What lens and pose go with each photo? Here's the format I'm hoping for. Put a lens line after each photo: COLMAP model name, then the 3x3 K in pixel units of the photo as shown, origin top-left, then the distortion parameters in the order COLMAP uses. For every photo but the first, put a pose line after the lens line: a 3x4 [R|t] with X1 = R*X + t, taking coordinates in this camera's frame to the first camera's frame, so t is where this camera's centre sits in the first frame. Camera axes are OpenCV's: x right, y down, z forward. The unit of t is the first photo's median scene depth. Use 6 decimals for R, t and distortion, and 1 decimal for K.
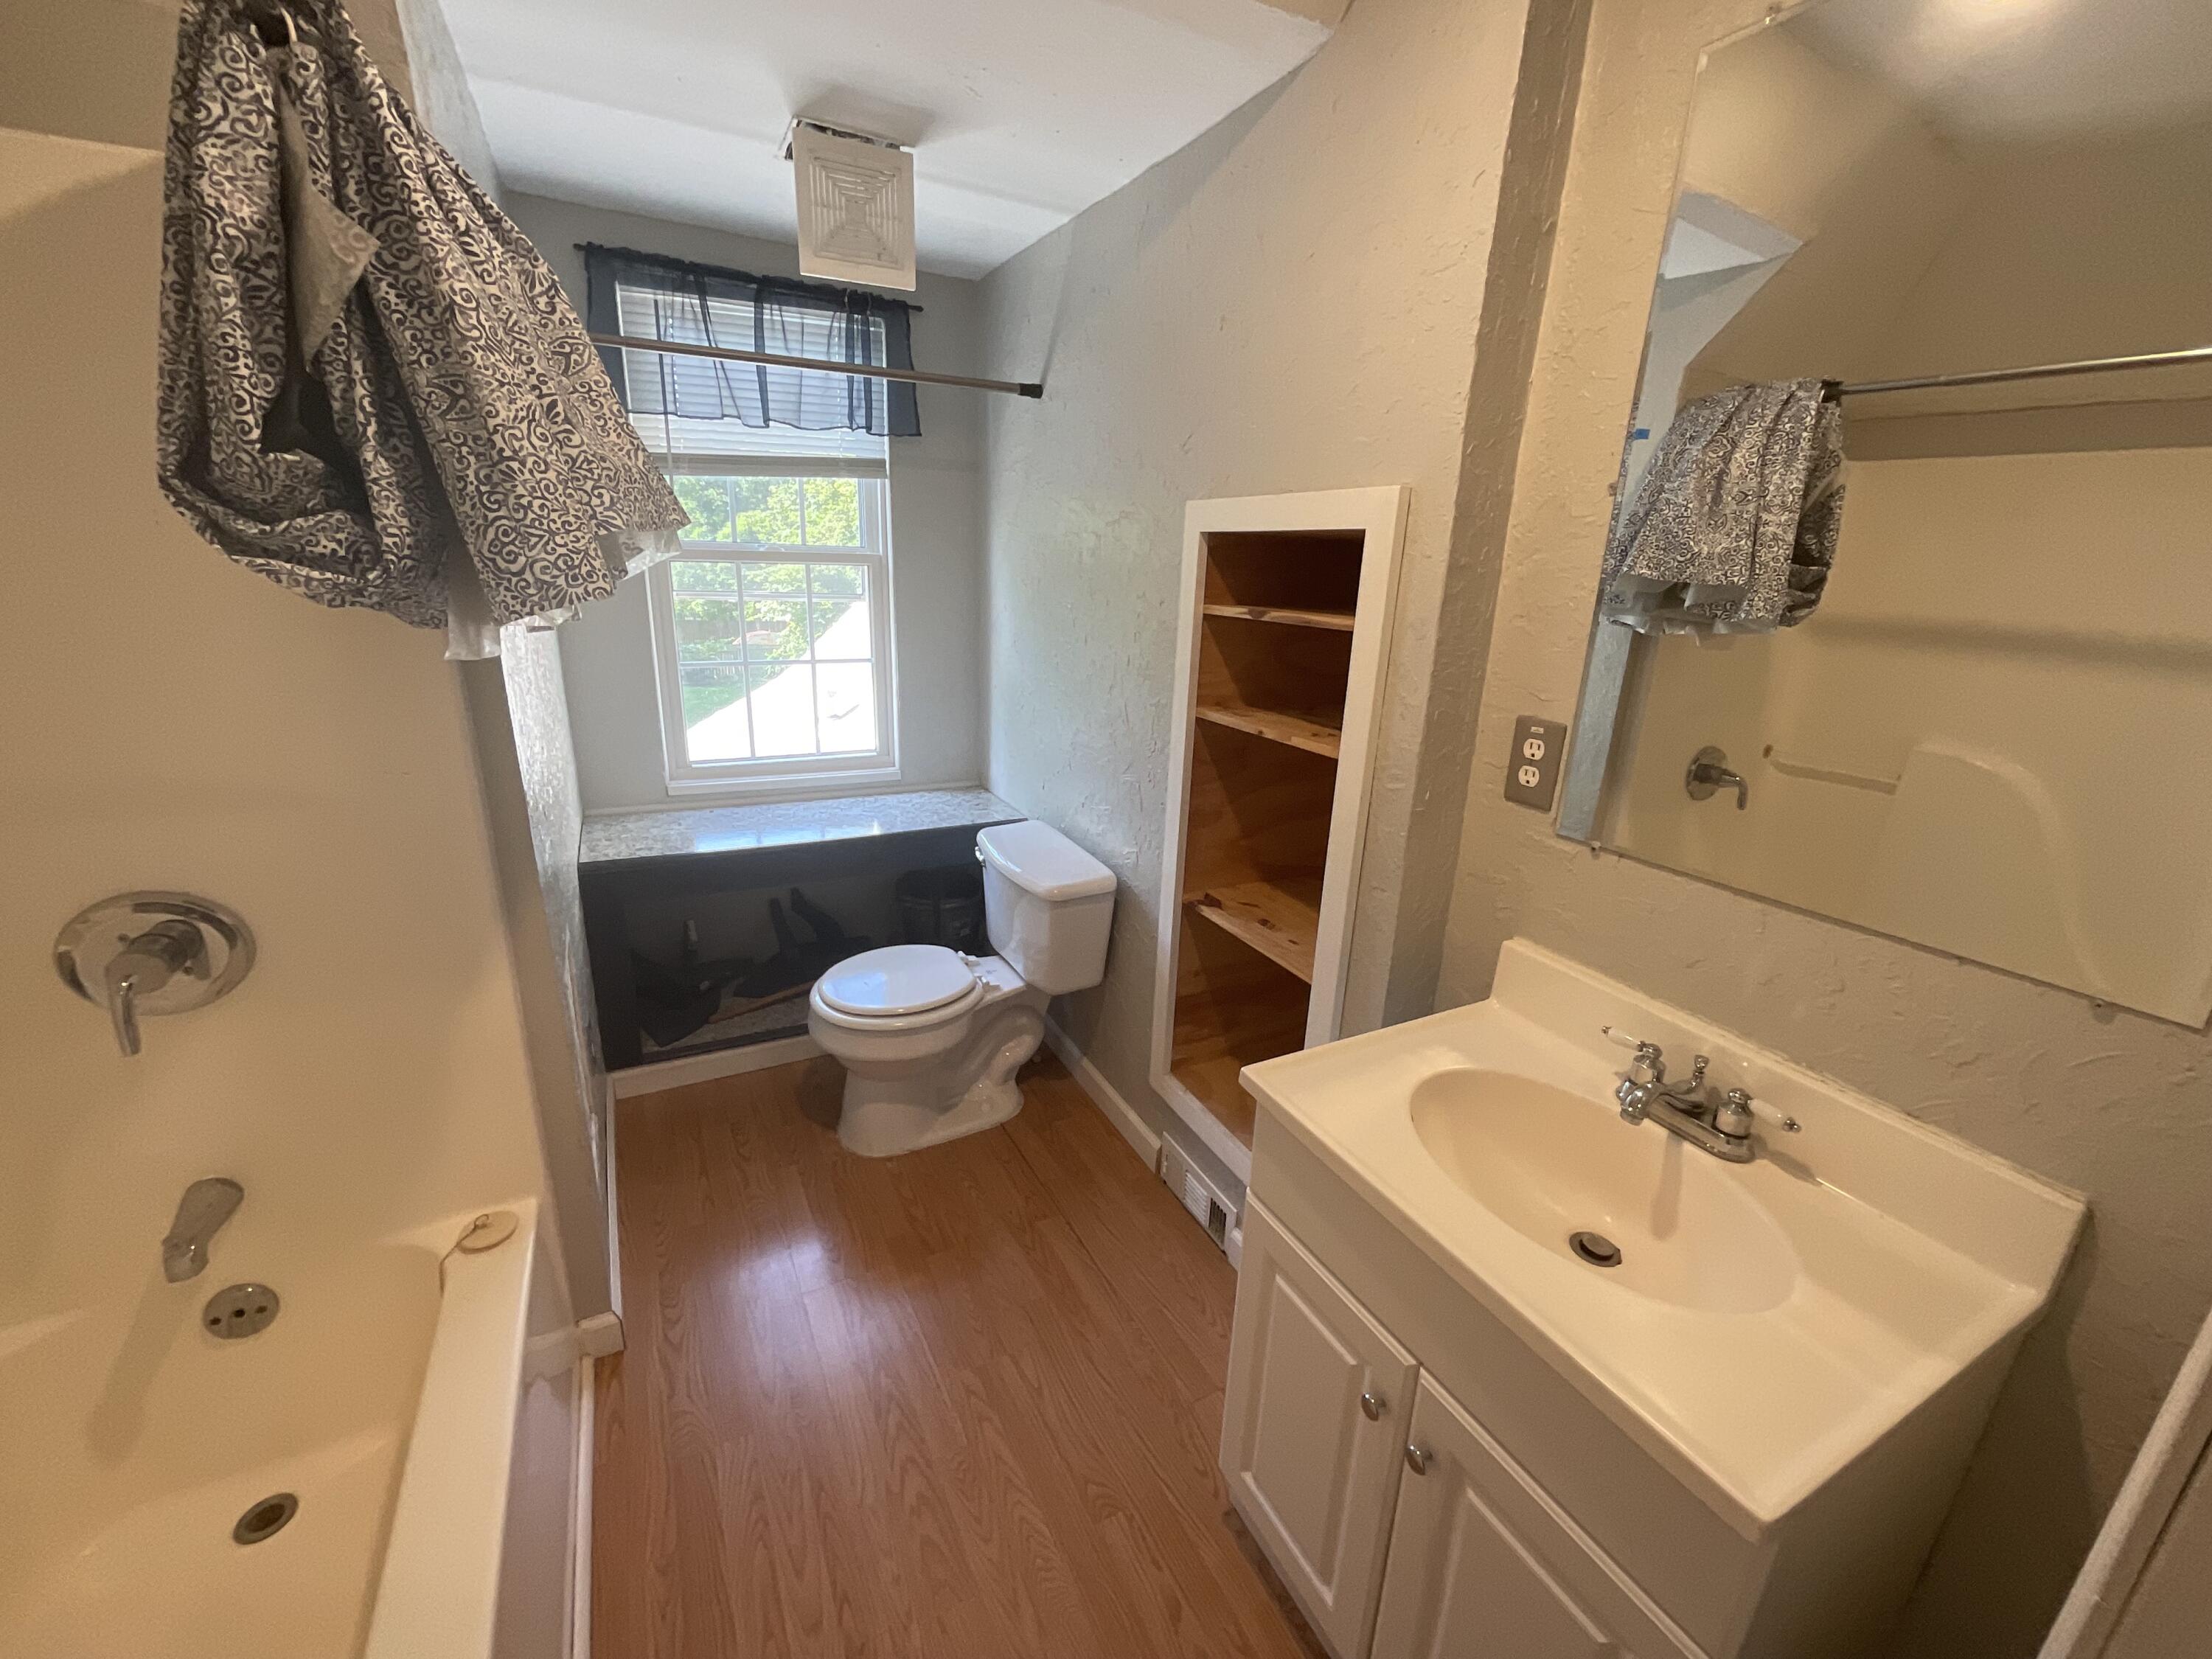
lens RADIAL K [[901.6, 0, 1108.4], [0, 901.6, 830.4], [0, 0, 1]] dist [-0.001916, 0.001263]
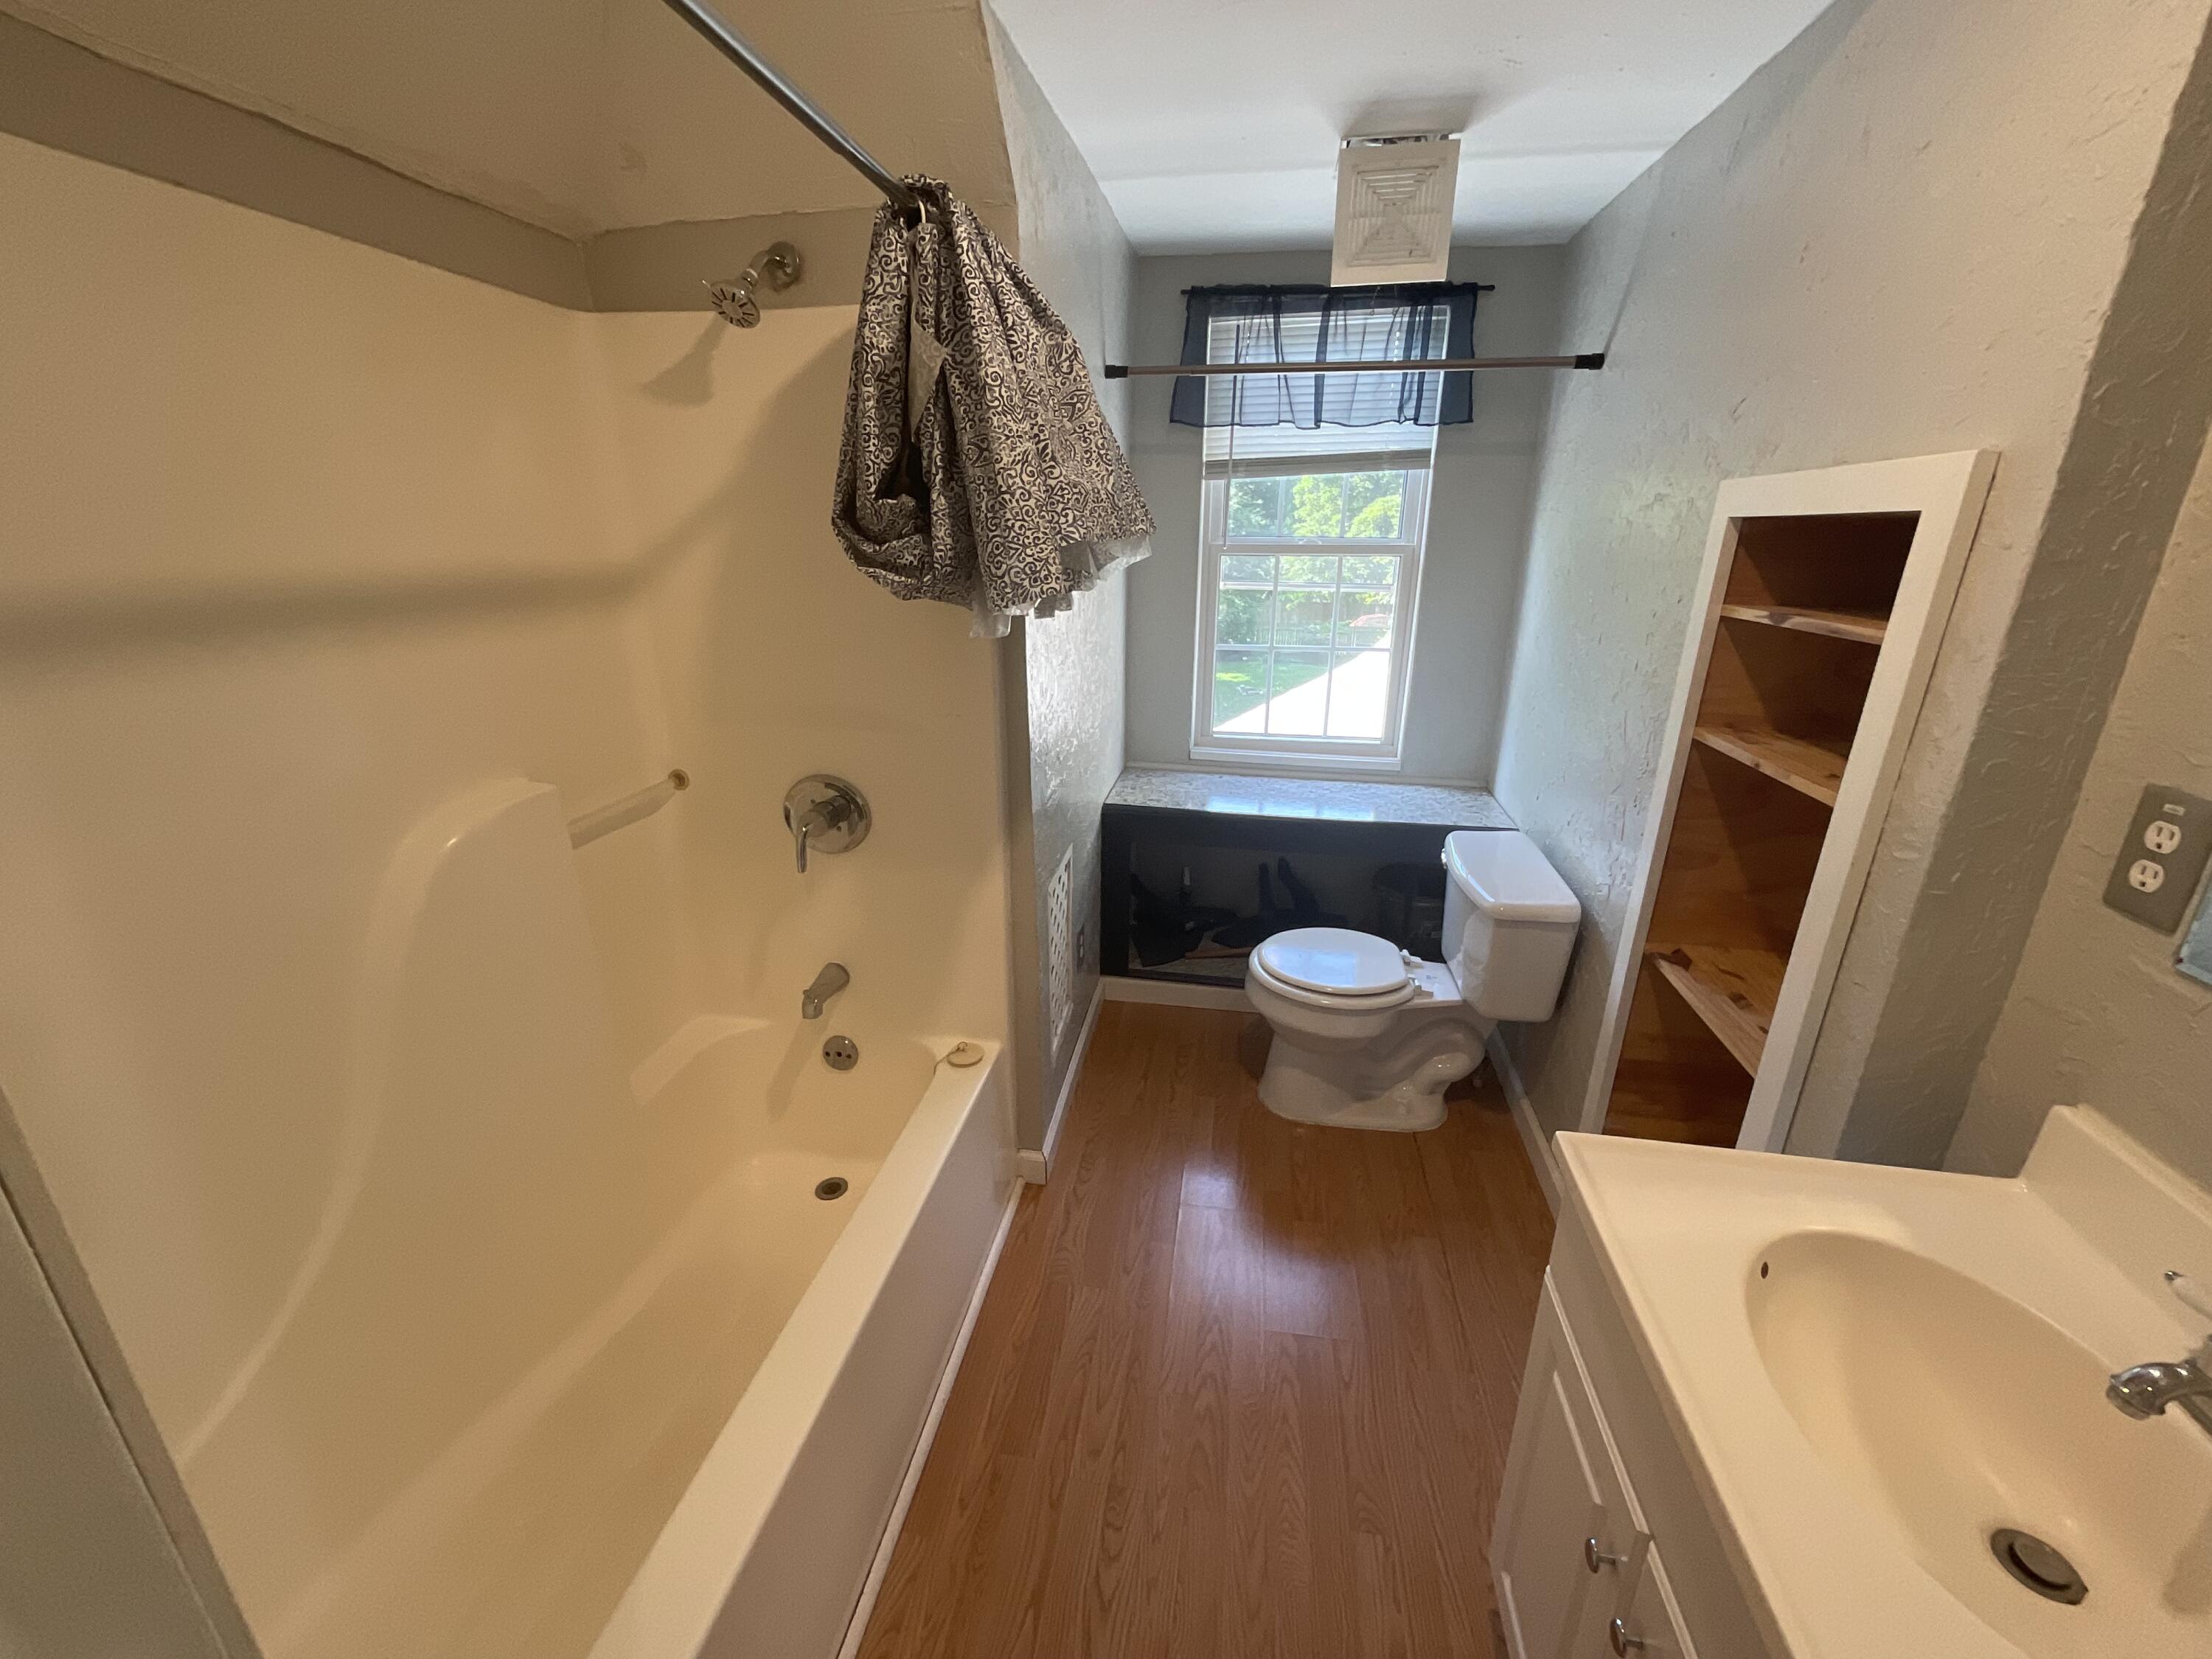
lens RADIAL K [[901.6, 0, 1101.6], [0, 901.6, 829.6], [0, 0, 1]] dist [-0.001916, 0.001263]
pose [[0.792310, 0.165689, -0.587190, 0.188333], [-0.156062, 0.985439, 0.067486, -0.014376], [0.589822, 0.038168, 0.806631, 0.003591]]
